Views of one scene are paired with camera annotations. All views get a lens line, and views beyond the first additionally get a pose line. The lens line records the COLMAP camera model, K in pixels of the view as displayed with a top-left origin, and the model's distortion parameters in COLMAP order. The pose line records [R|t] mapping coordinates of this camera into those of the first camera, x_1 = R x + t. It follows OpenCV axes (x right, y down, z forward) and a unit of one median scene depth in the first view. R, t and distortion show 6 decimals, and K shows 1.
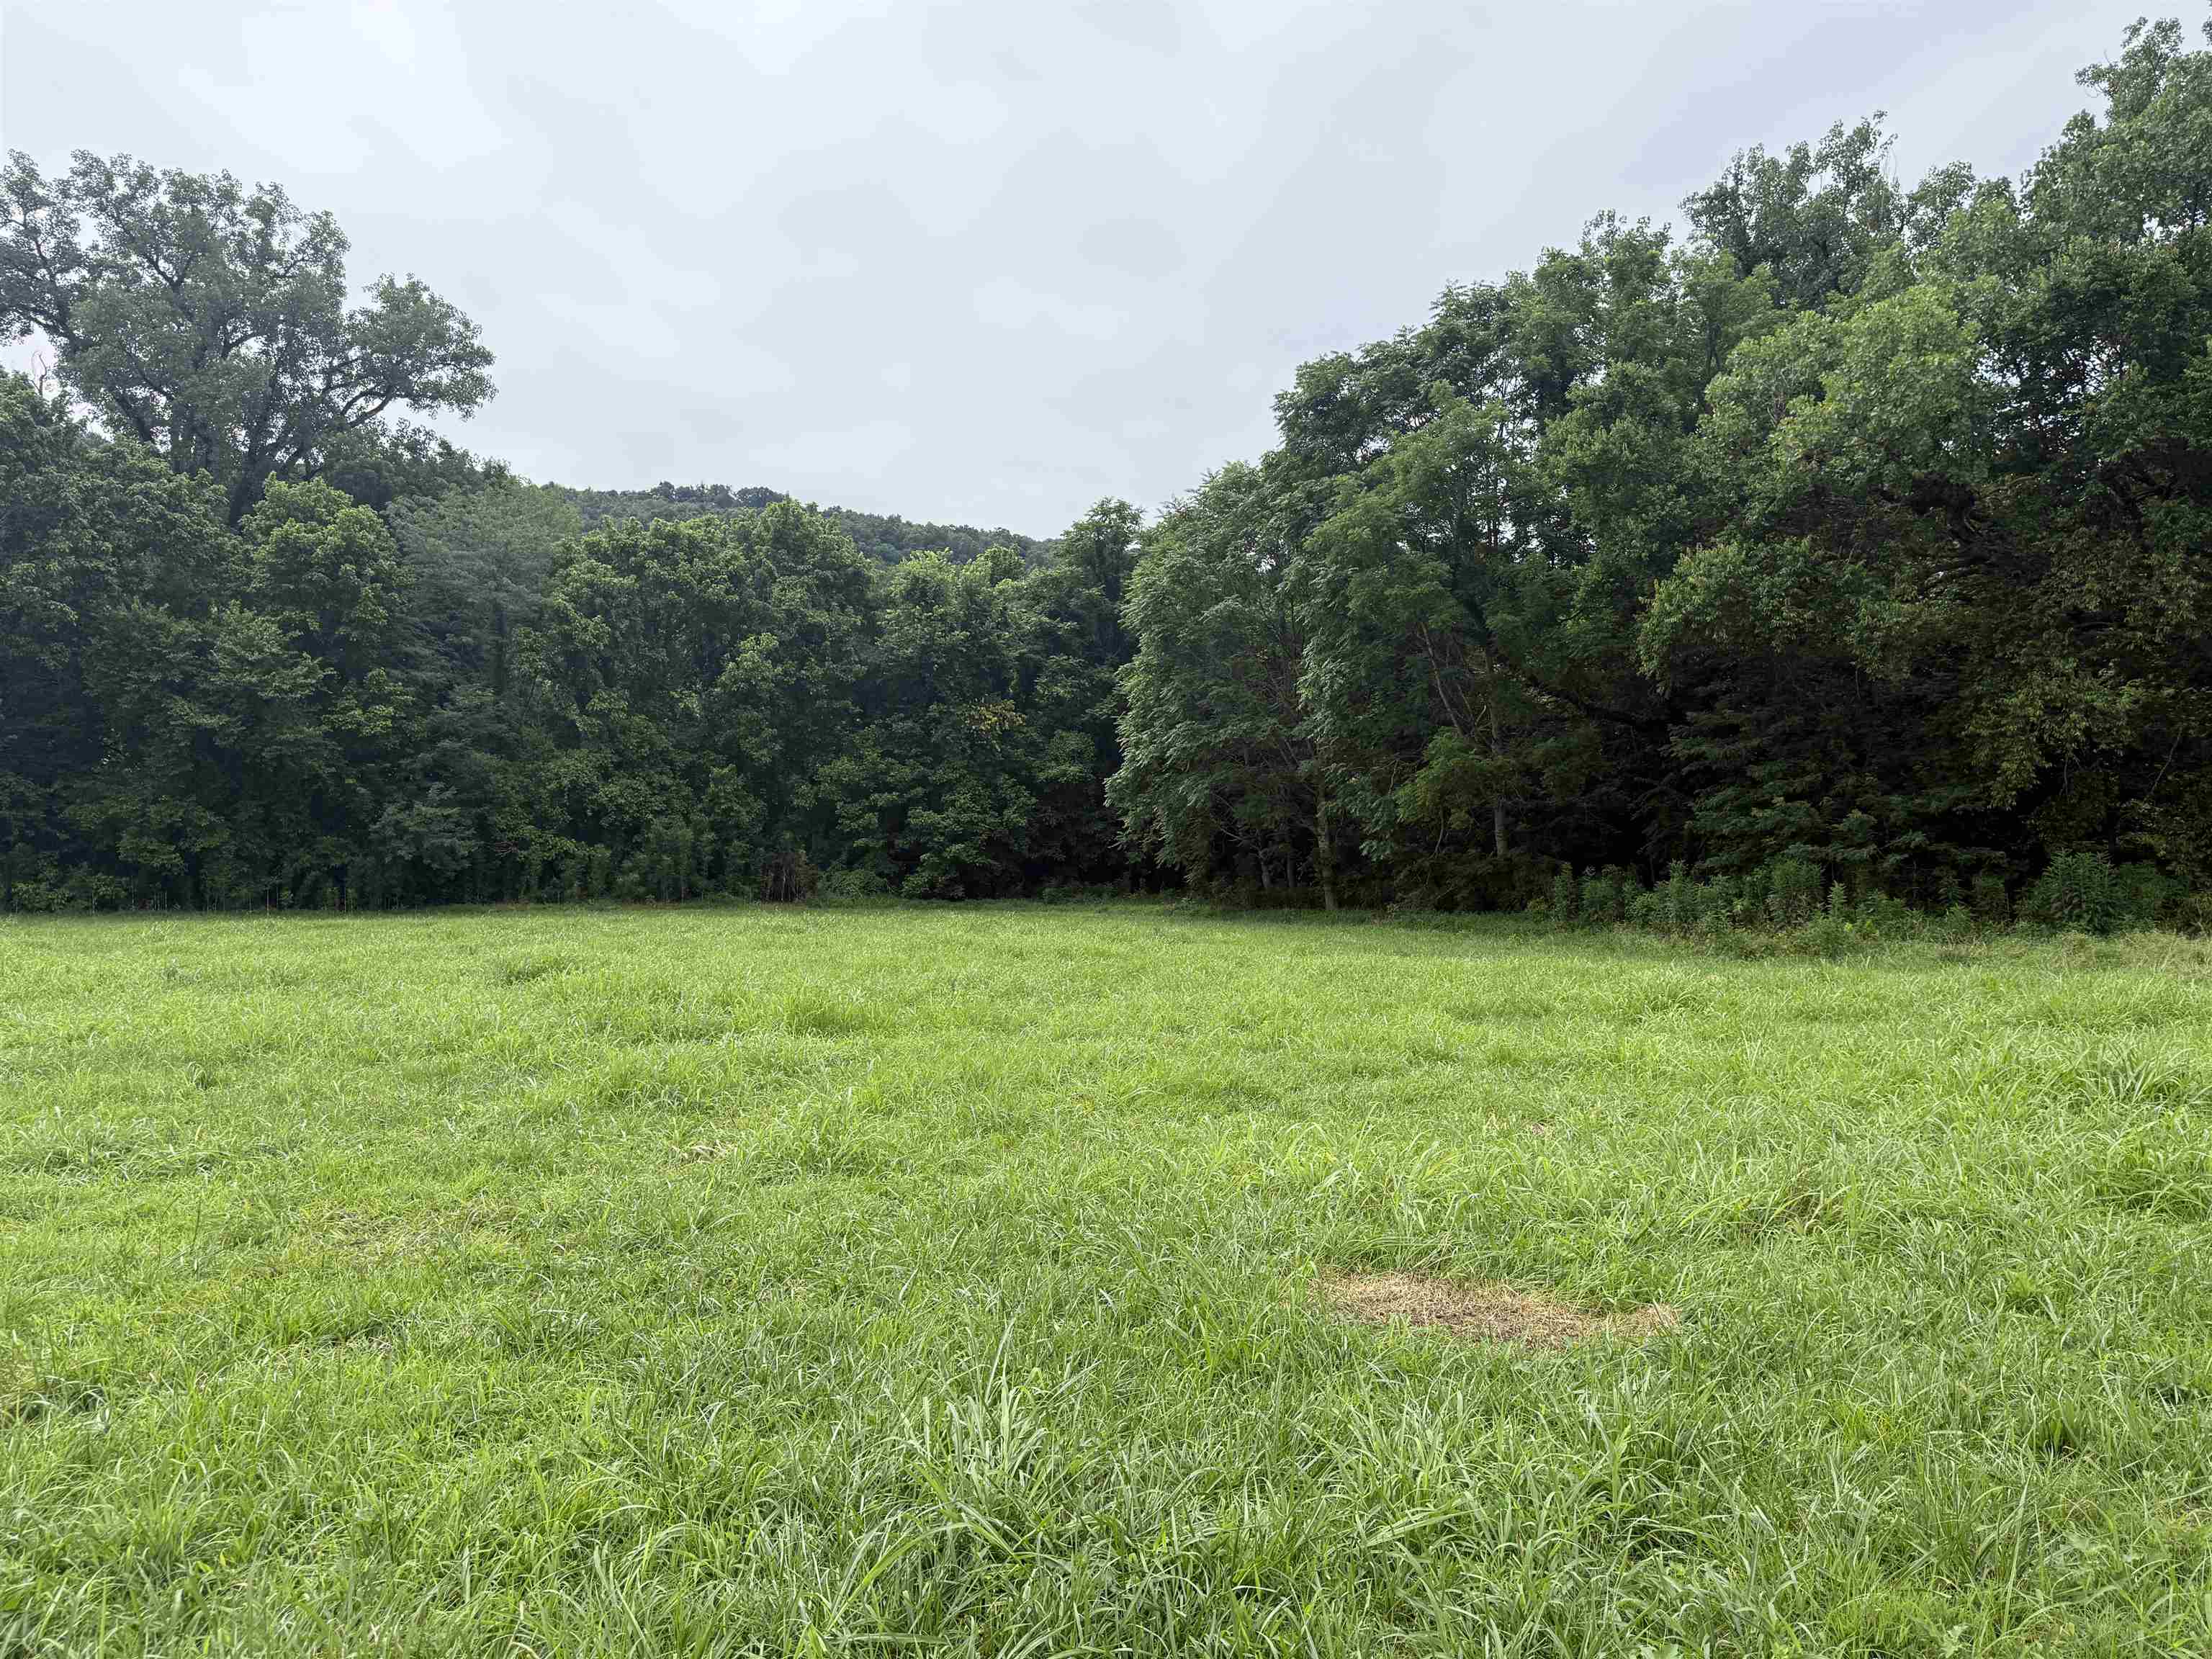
lens RADIAL K [[1534.2, 0, 1108.1], [0, 1534.2, 813.7], [0, 0, 1]] dist [0.057031, -0.090960]
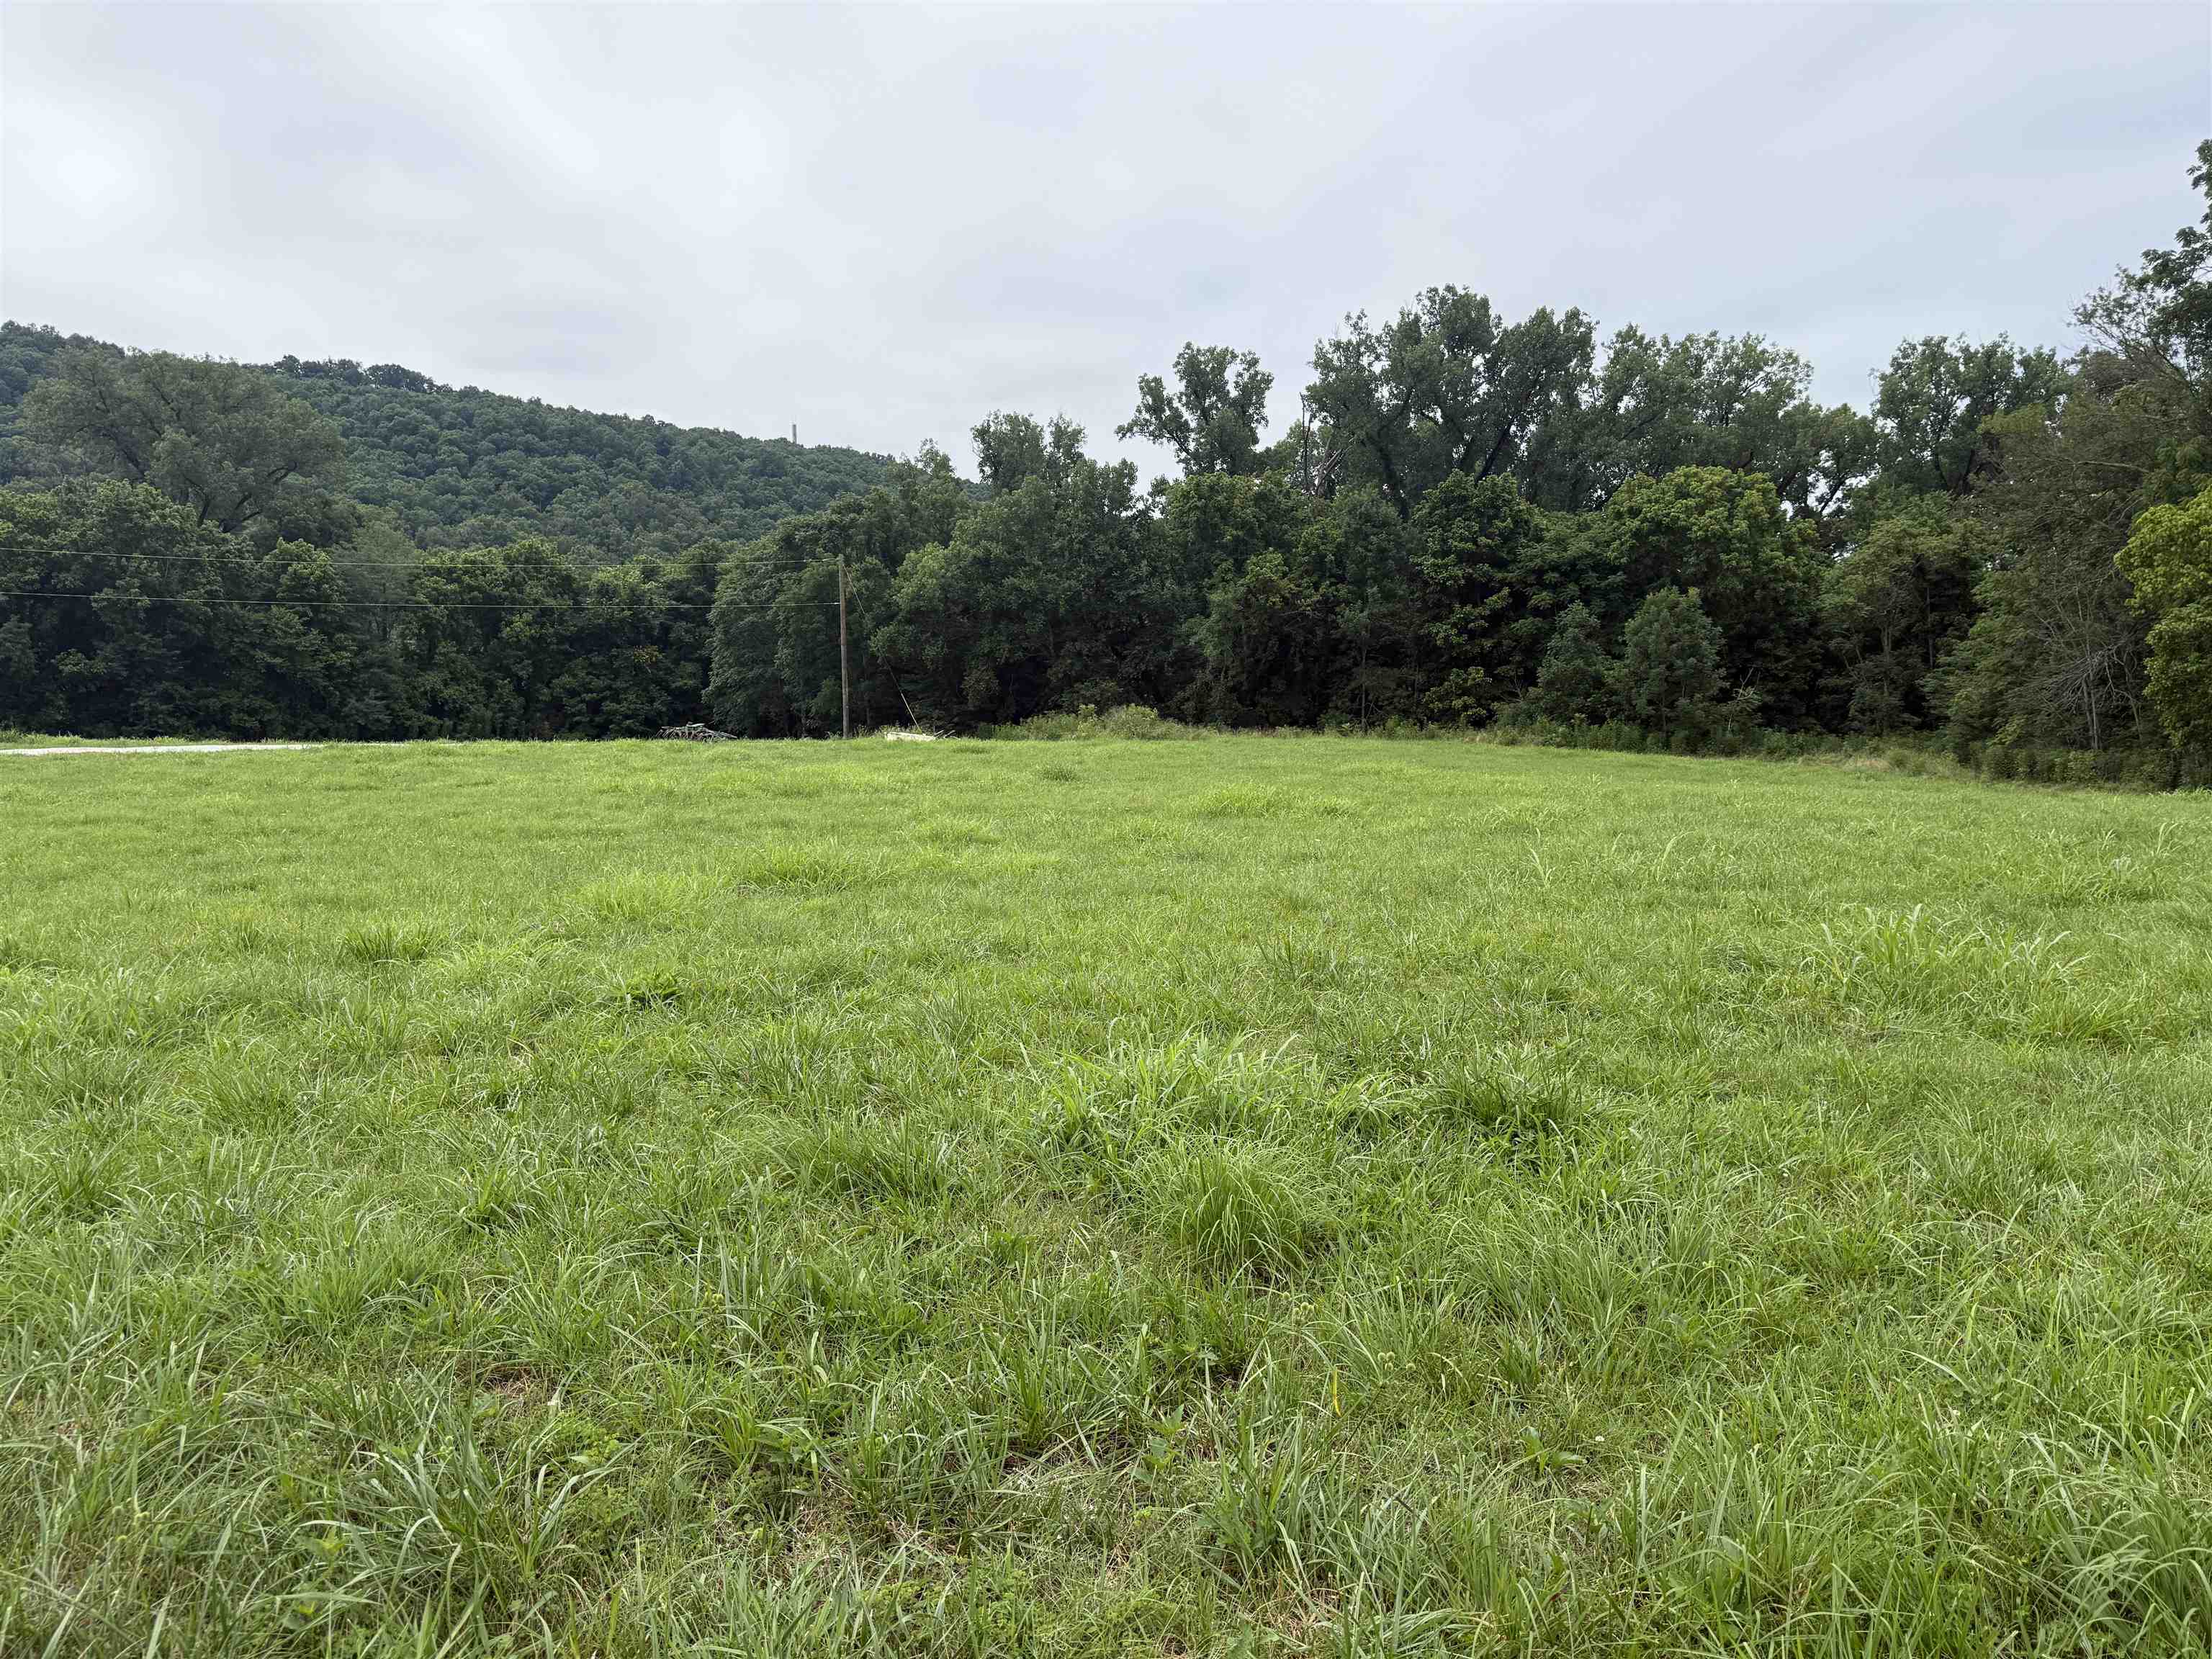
lens RADIAL K [[1534.2, 0, 1140.7], [0, 1534.2, 871.7], [0, 0, 1]] dist [0.057031, -0.090960]
pose [[0.972385, -0.016407, 0.232807, 0.077509], [-0.010134, 0.993617, 0.112354, -0.016425], [-0.233164, -0.111611, 0.966011, -1.106829]]
